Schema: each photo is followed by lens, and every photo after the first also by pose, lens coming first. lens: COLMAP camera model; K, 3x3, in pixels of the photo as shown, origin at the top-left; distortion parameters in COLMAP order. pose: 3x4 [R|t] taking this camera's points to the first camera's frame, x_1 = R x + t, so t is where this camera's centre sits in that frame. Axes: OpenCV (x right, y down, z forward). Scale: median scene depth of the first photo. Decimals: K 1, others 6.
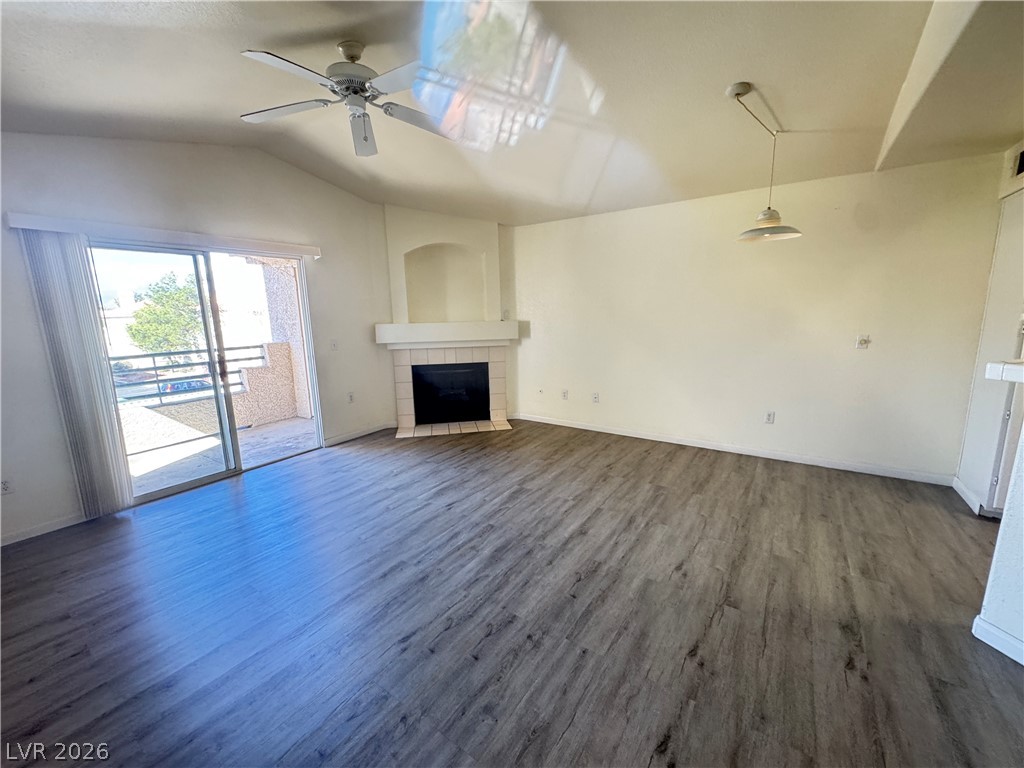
lens RADIAL K [[409.1, 0, 512.0], [0, 409.1, 384.0], [0, 0, 1]] dist [-0.004637, 0.000258]
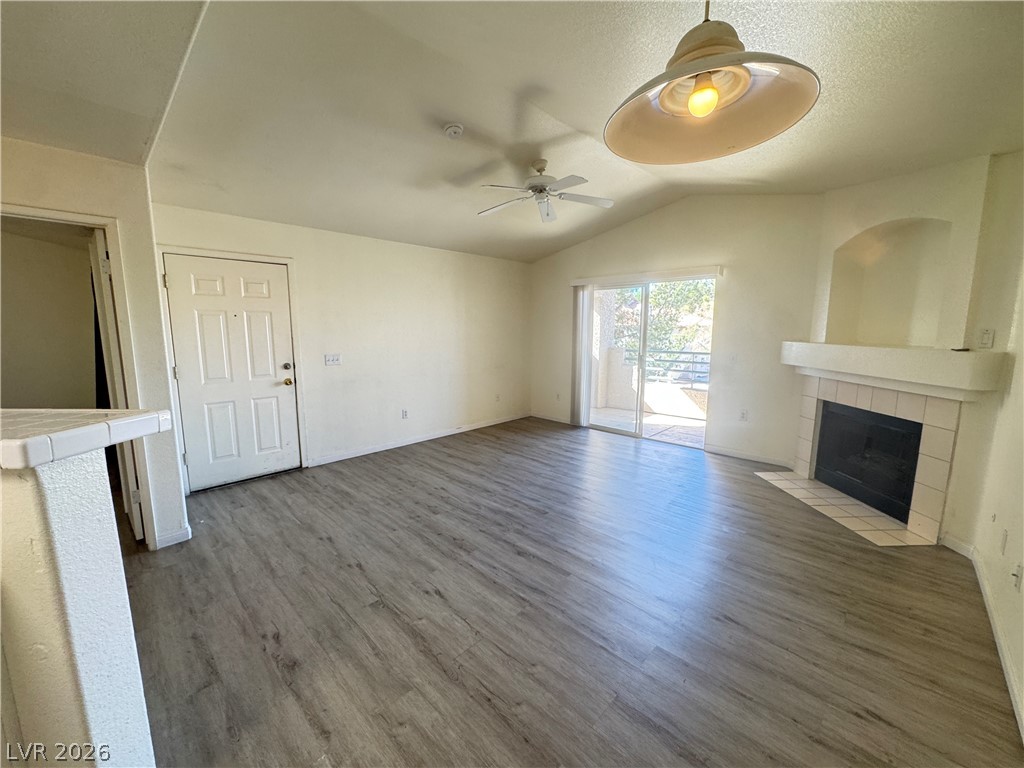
lens RADIAL K [[409.1, 0, 512.0], [0, 409.1, 384.0], [0, 0, 1]] dist [-0.004637, 0.000258]
pose [[-0.165929, 0.160793, -0.972940, 1.047934], [-0.174109, 0.966341, 0.189396, -0.212220], [0.970646, 0.200824, -0.132349, 1.001861]]
